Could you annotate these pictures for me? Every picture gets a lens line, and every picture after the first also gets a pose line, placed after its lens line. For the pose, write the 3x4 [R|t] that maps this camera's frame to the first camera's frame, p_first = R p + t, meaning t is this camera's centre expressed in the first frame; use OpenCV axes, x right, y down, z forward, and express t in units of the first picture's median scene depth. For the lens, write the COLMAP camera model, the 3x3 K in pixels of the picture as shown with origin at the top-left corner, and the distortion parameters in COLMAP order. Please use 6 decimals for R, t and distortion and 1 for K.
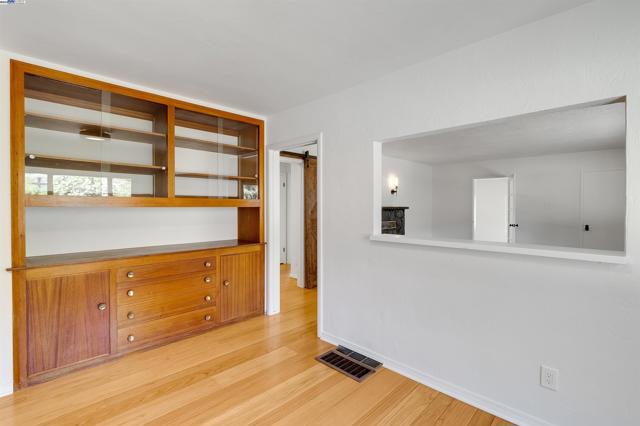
lens RADIAL K [[300.3, 0, 316.0], [0, 300.3, 209.7], [0, 0, 1]] dist [-0.001187, -0.000362]
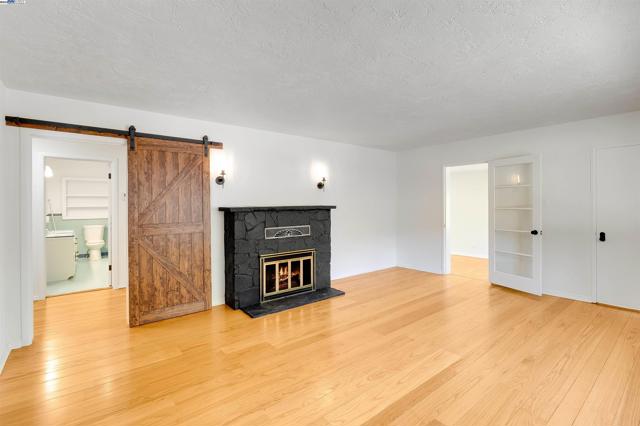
lens RADIAL K [[300.3, 0, 322.5], [0, 300.3, 206.1], [0, 0, 1]] dist [-0.001187, -0.000362]
pose [[0.994973, -0.002738, -0.100104, 0.352163], [0.002833, 0.999996, 0.000799, -0.009653], [0.100101, -0.001079, 0.994977, 0.276141]]
